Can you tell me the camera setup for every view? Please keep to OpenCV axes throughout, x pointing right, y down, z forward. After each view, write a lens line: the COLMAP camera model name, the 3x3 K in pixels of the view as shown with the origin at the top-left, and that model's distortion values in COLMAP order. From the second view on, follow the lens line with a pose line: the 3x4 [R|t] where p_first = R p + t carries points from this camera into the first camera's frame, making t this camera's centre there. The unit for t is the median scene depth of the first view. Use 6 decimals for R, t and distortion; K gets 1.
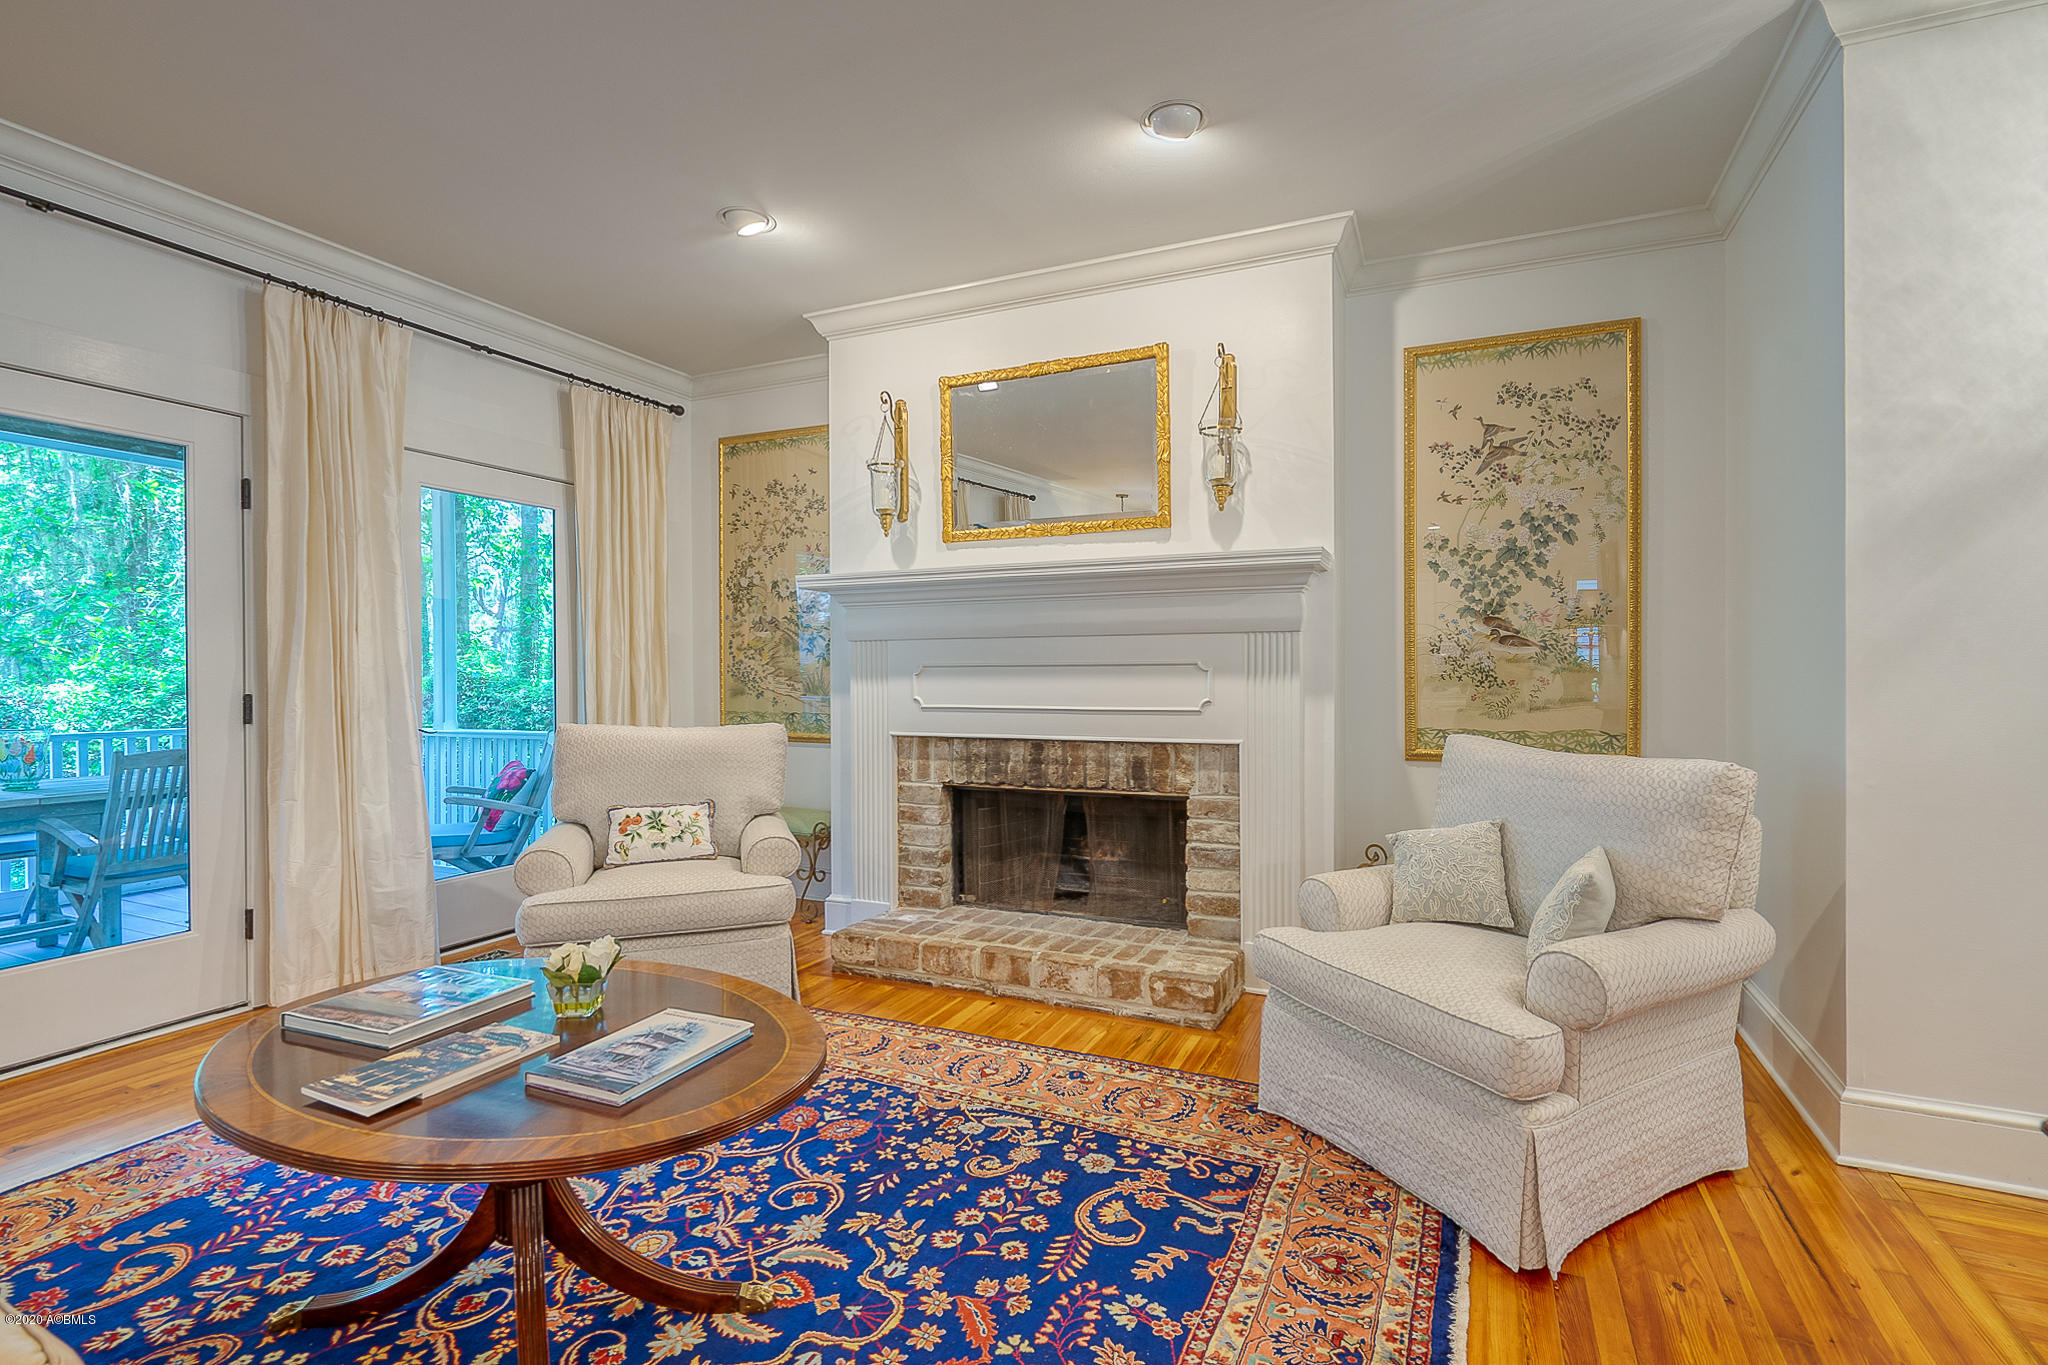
lens RADIAL K [[926.5, 0, 1040.9], [0, 926.5, 677.3], [0, 0, 1]] dist [-0.001618, 0.000050]
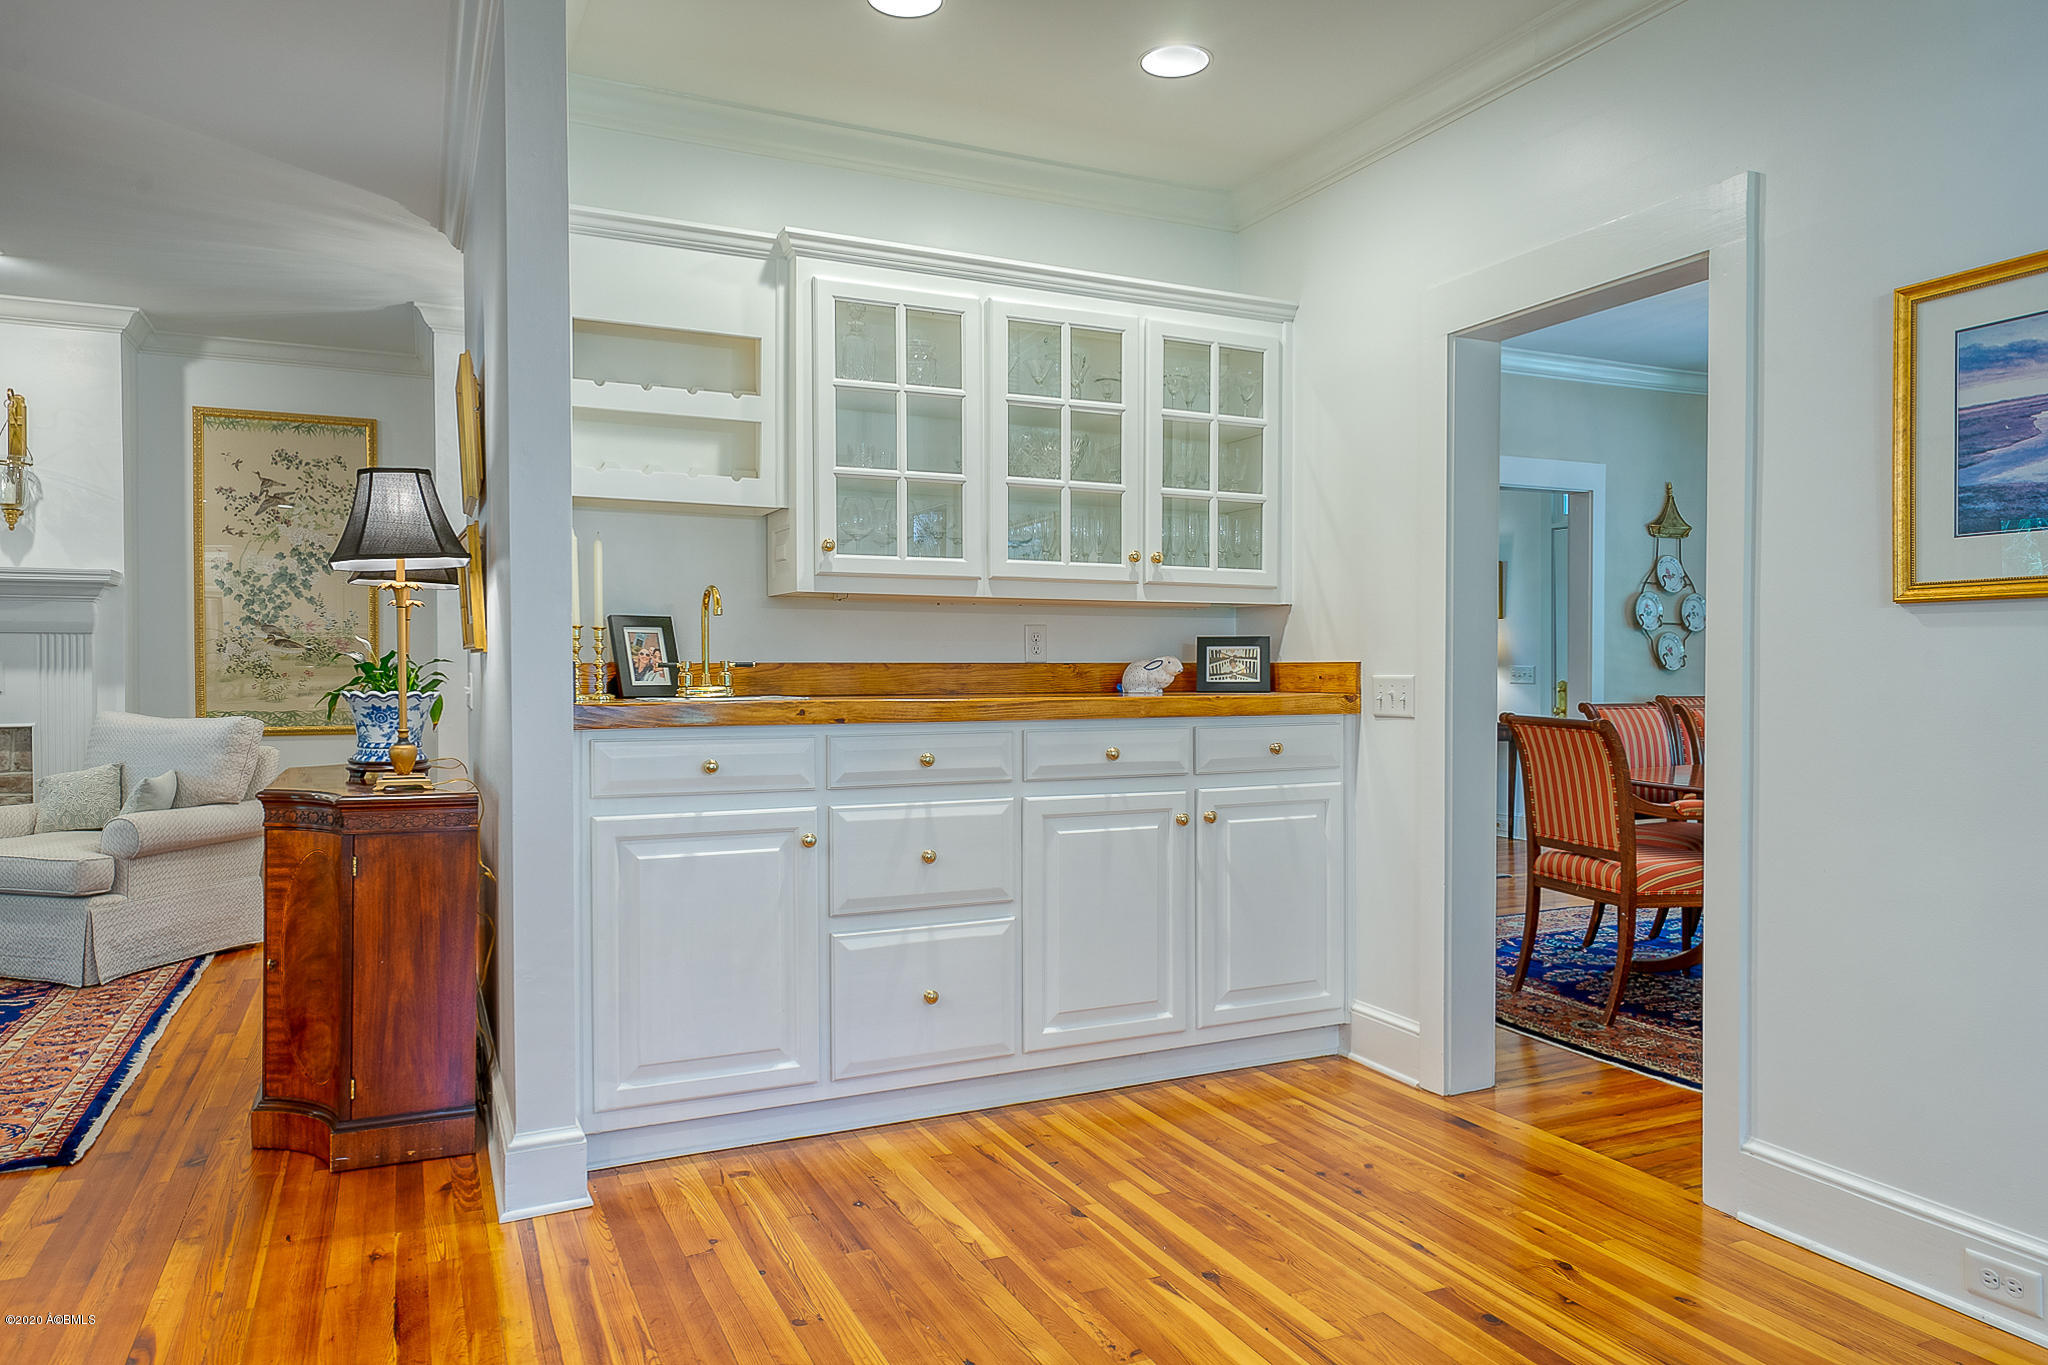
lens RADIAL K [[1295.2, 0, 1025.5], [0, 1295.2, 679.9], [0, 0, 1]] dist [0.003956, 0.002568]
pose [[0.642539, -0.004805, 0.766238, -0.235851], [0.003126, 0.999988, 0.003649, 0.009279], [-0.766247, 0.000051, 0.642546, -1.014811]]
